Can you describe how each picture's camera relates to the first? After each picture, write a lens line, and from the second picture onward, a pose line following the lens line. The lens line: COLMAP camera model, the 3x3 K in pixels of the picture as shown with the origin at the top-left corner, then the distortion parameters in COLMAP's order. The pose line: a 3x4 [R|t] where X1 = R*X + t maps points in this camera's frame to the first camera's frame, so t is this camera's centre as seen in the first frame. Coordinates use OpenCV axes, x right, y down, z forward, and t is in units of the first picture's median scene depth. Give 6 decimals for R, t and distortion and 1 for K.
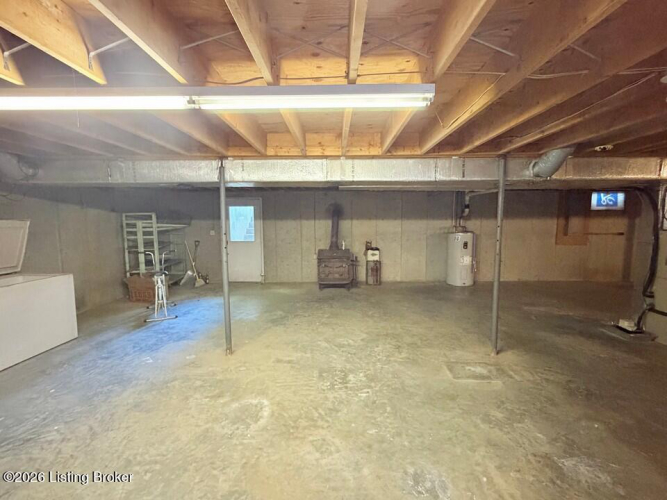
lens RADIAL K [[314.4, 0, 333.5], [0, 314.4, 250.0], [0, 0, 1]] dist [0.000014, -0.000094]
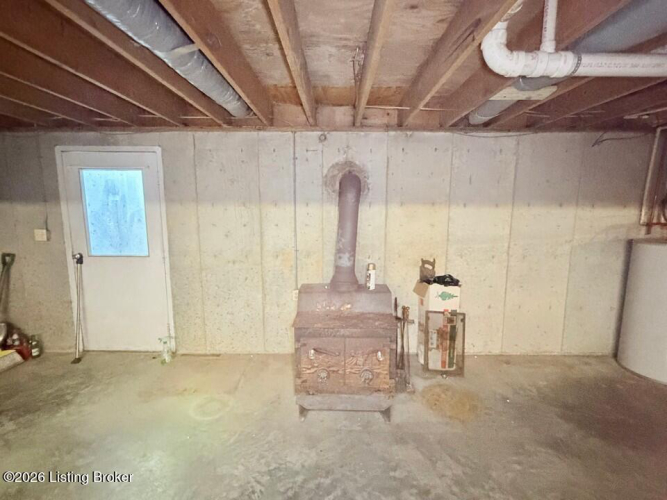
lens RADIAL K [[314.4, 0, 333.5], [0, 314.4, 250.0], [0, 0, 1]] dist [0.000014, -0.000094]
pose [[0.999919, 0.010251, -0.007572, -0.007201], [-0.010012, 0.999469, 0.031005, -0.051403], [0.007886, -0.030926, 0.999491, 0.601156]]
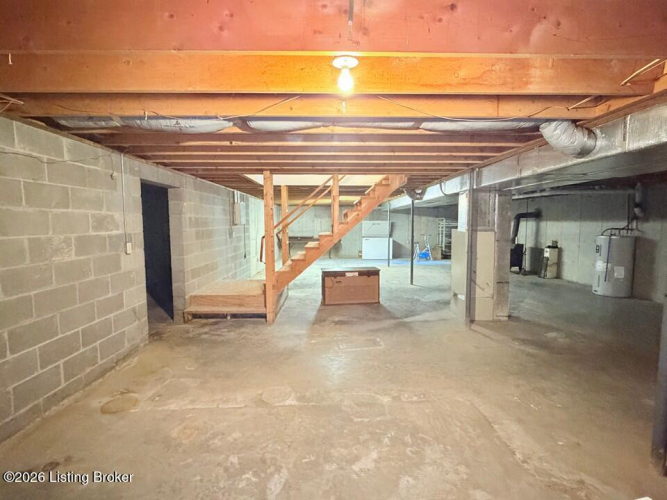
lens RADIAL K [[314.4, 0, 333.5], [0, 314.4, 250.0], [0, 0, 1]] dist [0.000014, -0.000094]
pose [[0.025464, 0.090824, -0.995541, 1.212128], [-0.088490, 0.992160, 0.088252, -0.023810], [0.995752, 0.085848, 0.033301, 0.190091]]
